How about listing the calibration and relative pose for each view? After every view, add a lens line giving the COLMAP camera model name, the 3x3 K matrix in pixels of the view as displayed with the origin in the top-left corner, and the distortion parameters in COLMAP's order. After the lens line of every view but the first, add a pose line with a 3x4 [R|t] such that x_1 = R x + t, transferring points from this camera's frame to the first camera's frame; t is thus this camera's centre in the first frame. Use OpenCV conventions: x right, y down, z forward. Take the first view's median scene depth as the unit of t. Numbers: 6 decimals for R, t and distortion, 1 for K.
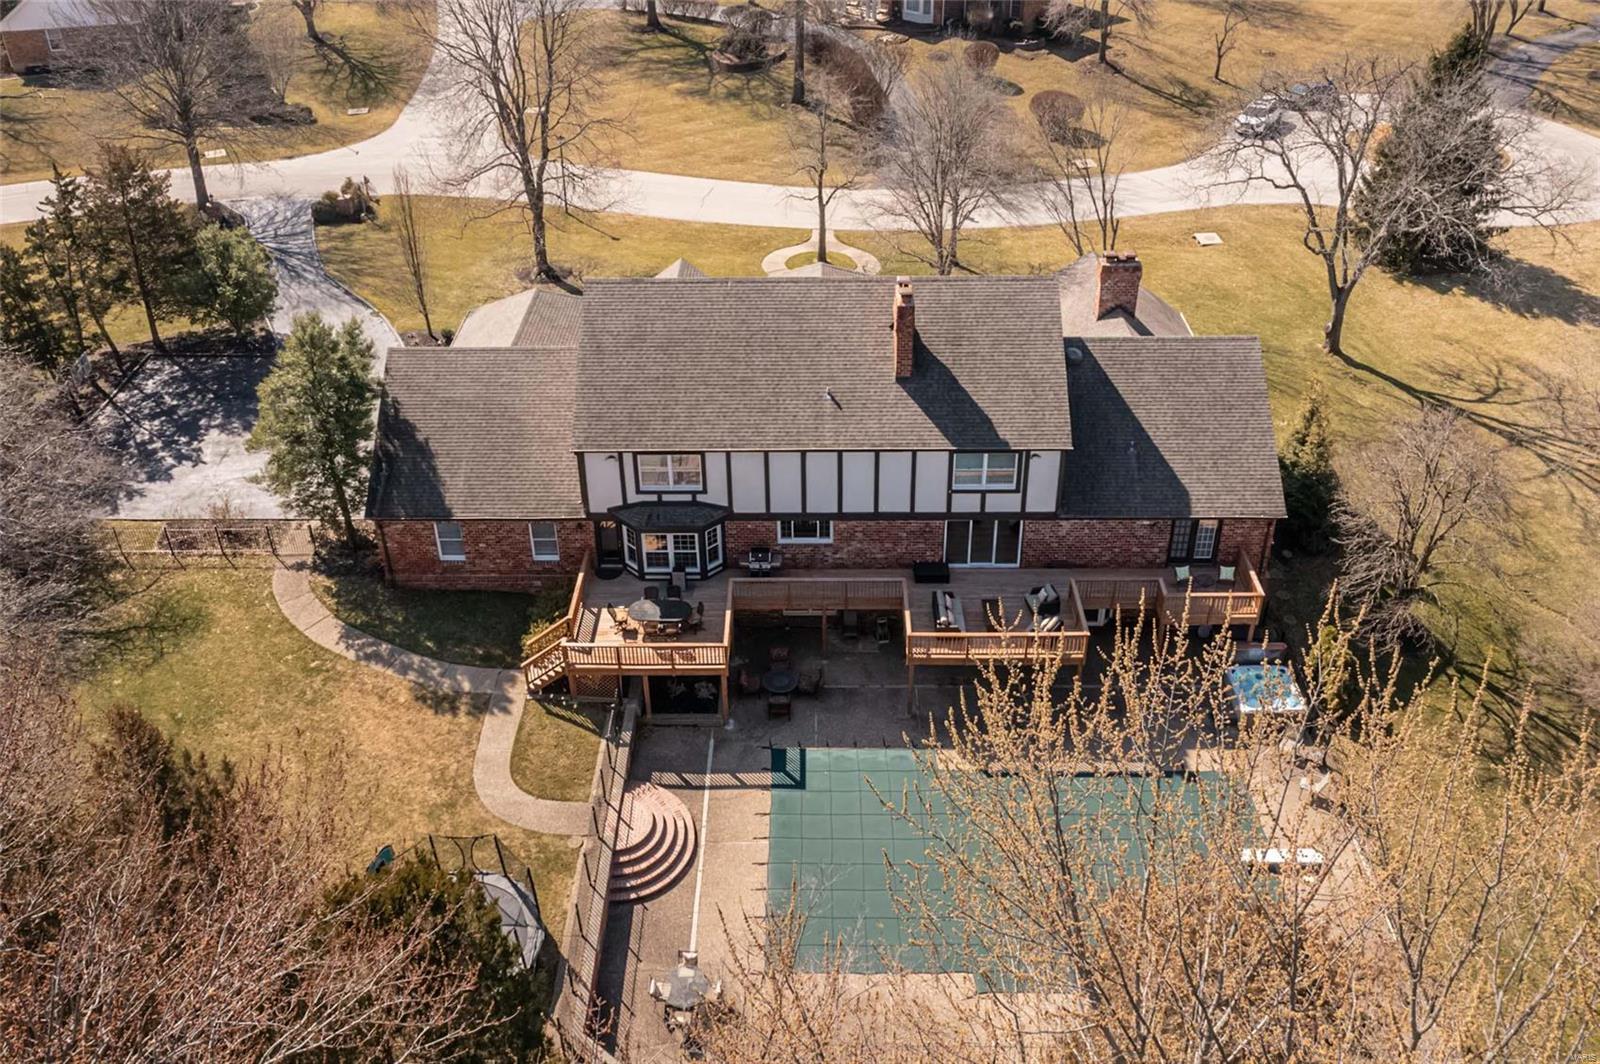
lens RADIAL K [[1341.0, 0, 797.1], [0, 1341.0, 367.1], [0, 0, 1]] dist [-0.001635, 0.002885]
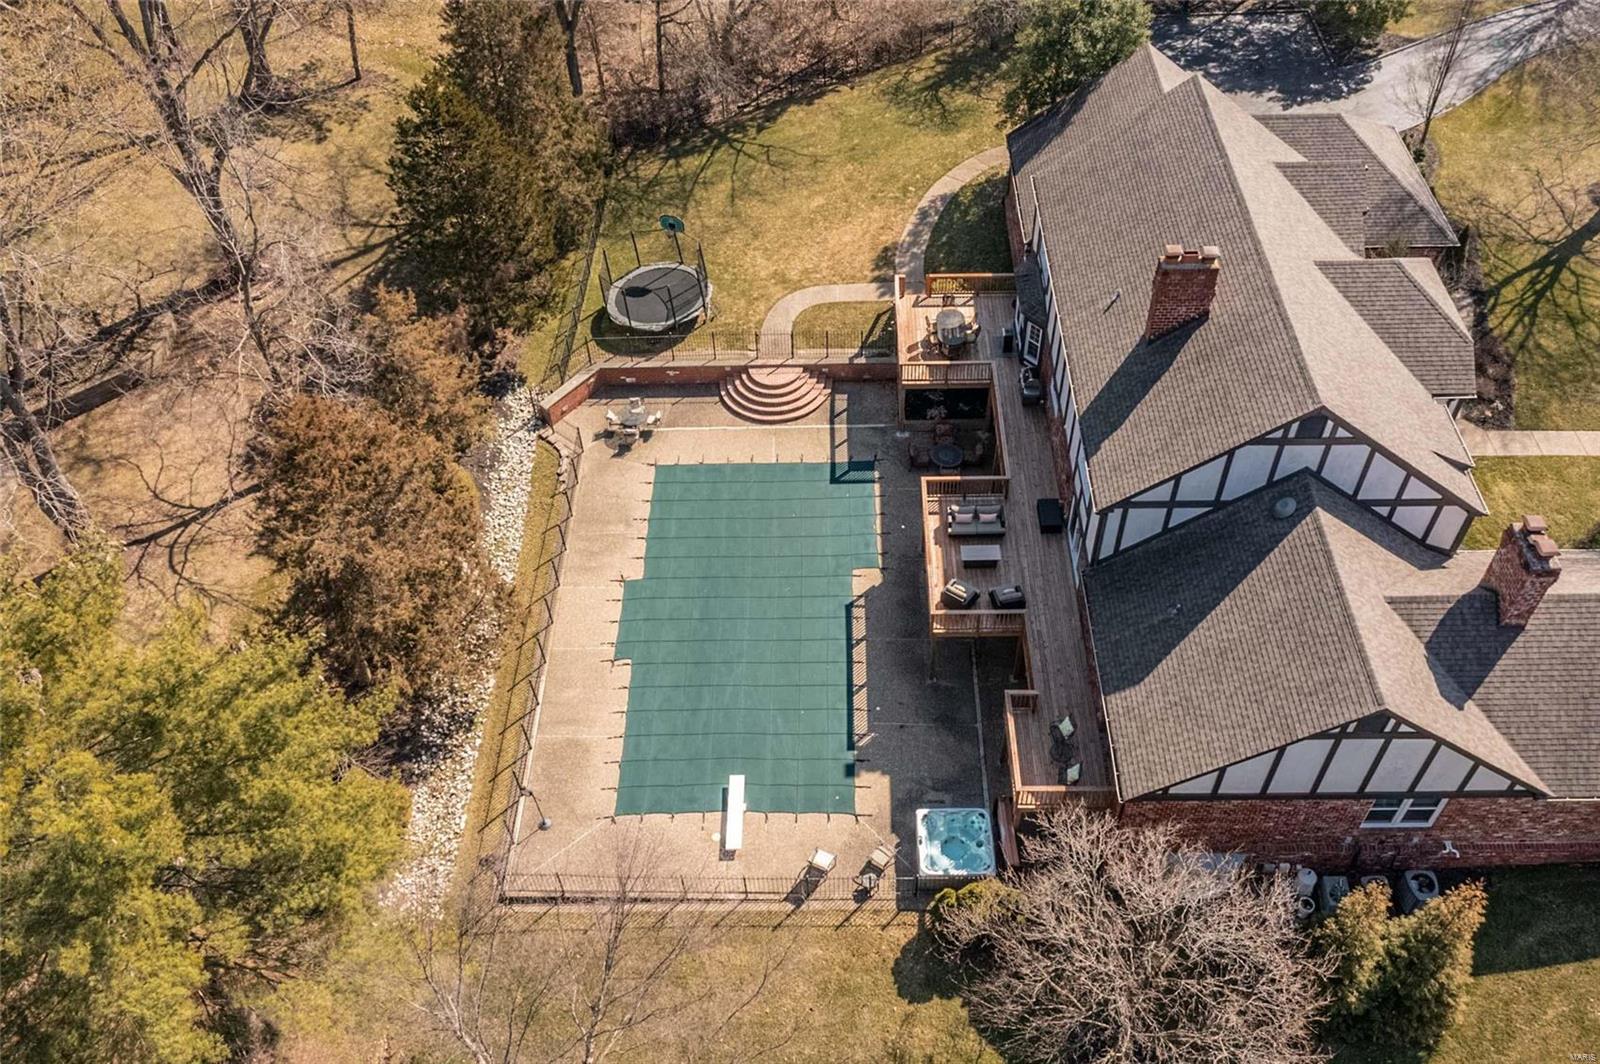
lens RADIAL K [[1284.6, 0, 803.7], [0, 1284.6, 537.2], [0, 0, 1]] dist [0.001115, -0.000691]
pose [[0.002745, 0.752848, -0.658188, 0.740249], [-0.458634, 0.585832, 0.668174, -0.379895], [0.888621, 0.300034, 0.346890, 0.563224]]
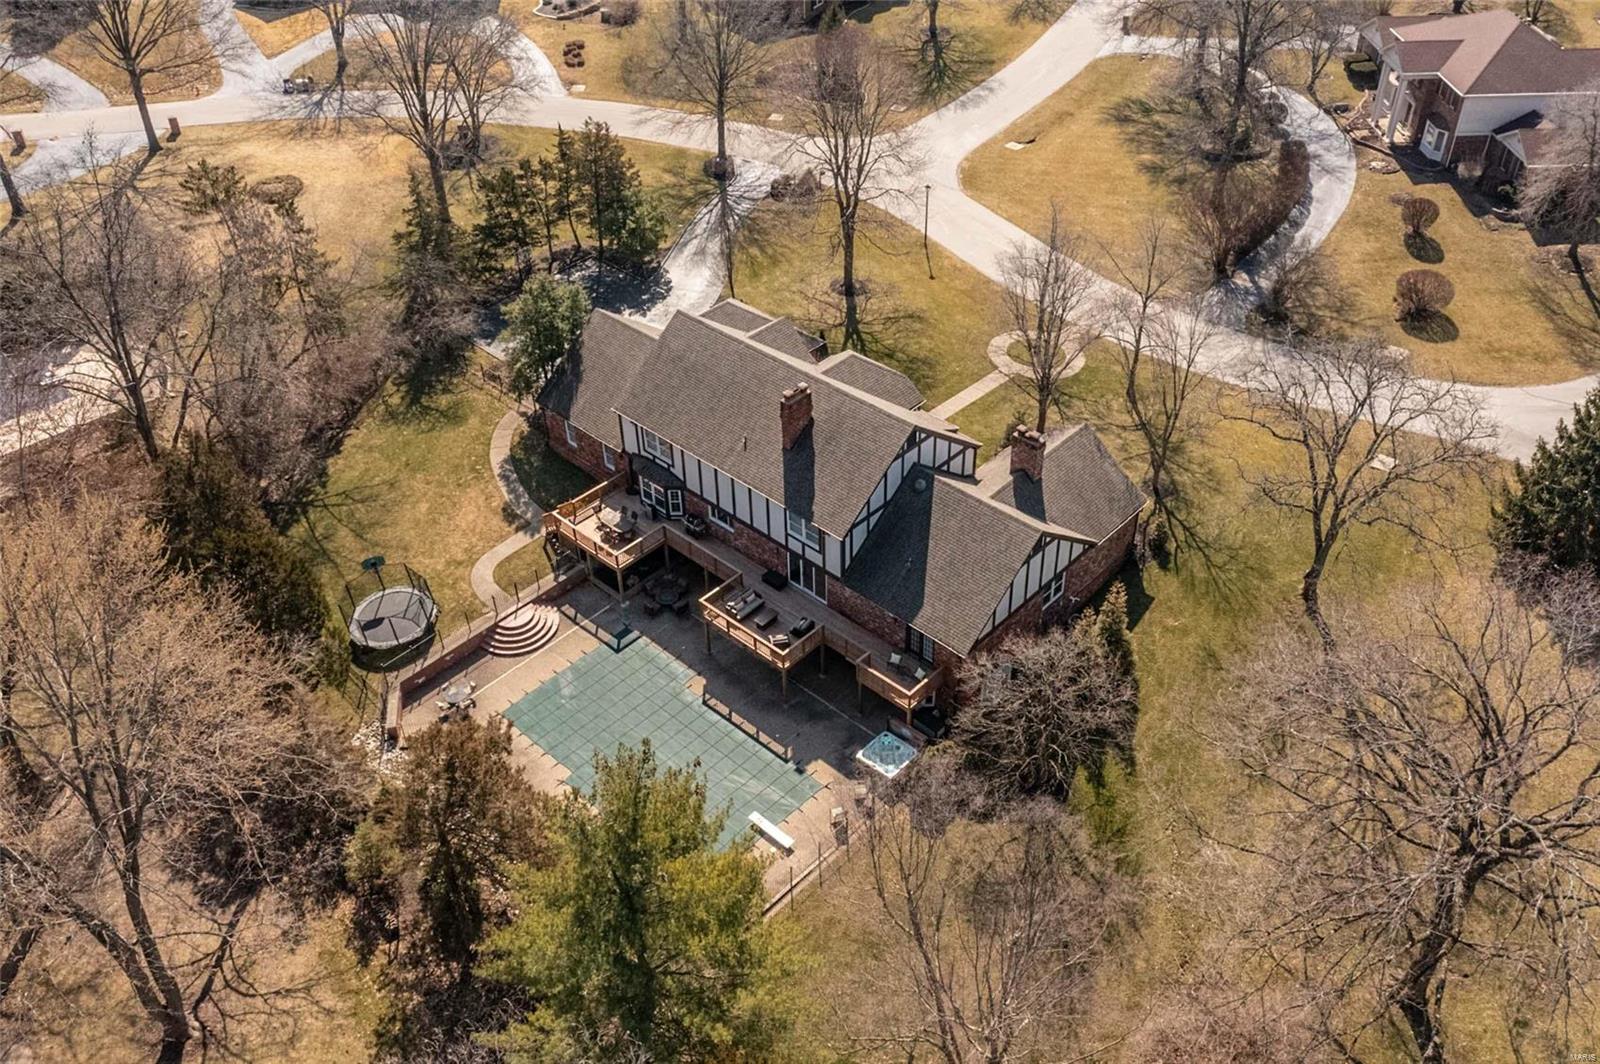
lens RADIAL K [[1314.9, 0, 820.6], [0, 1314.9, 535.2], [0, 0, 1]] dist [0.005687, 0.002412]
pose [[0.743964, 0.424324, -0.516205, 0.900047], [-0.319052, 0.904329, 0.283541, -0.329570], [0.587132, -0.046248, 0.808169, -0.136053]]
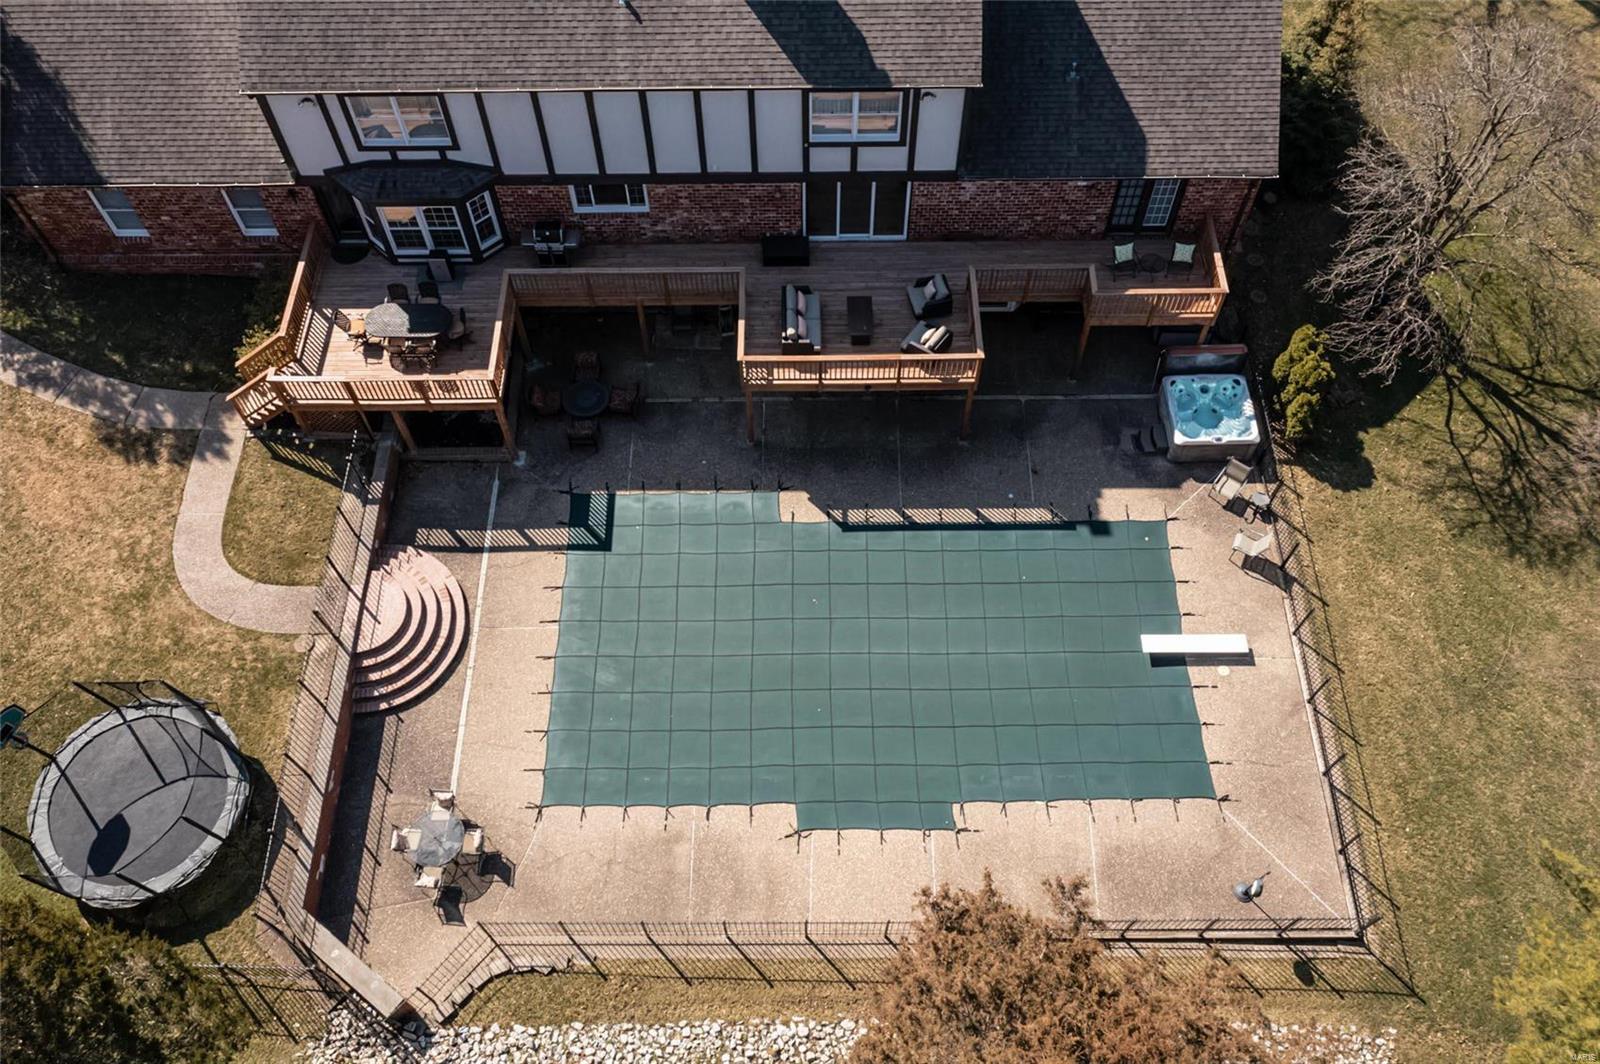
lens RADIAL K [[1284.6, 0, 803.7], [0, 1284.6, 537.2], [0, 0, 1]] dist [0.001115, -0.000691]
pose [[0.999812, -0.012913, 0.014478, 0.102564], [0.004030, 0.868254, 0.496103, -0.063704], [-0.018976, -0.495951, 0.868143, 0.322707]]
